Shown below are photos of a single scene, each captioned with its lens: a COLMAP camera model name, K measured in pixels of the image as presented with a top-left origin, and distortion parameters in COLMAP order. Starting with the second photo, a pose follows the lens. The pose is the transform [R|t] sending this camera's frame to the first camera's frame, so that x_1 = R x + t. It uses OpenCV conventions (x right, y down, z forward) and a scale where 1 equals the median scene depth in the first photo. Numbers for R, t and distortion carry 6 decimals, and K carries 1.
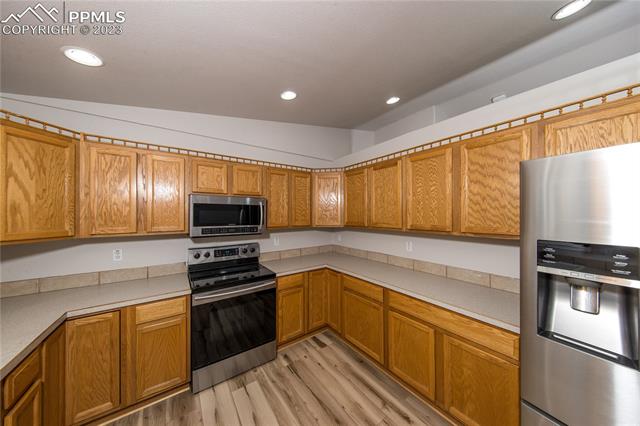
lens RADIAL K [[201.9, 0, 319.7], [0, 201.9, 215.7], [0, 0, 1]] dist [-0.005806, -0.000140]
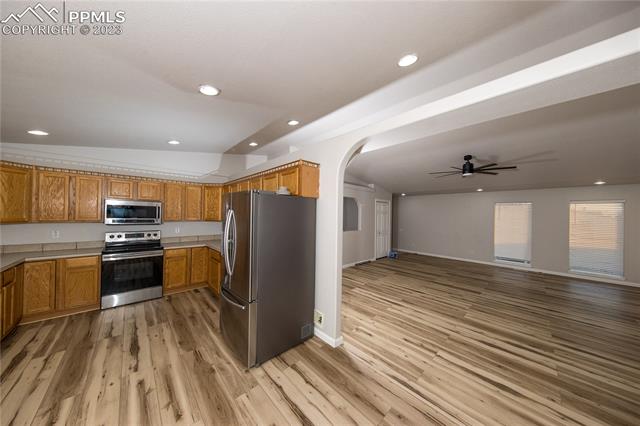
lens RADIAL K [[201.9, 0, 321.6], [0, 201.9, 214.4], [0, 0, 1]] dist [-0.005806, -0.000140]
pose [[0.989748, 0.021232, 0.141238, 1.085630], [-0.020679, 0.999772, -0.005381, -0.008458], [-0.141320, 0.002405, 0.989961, -1.096430]]
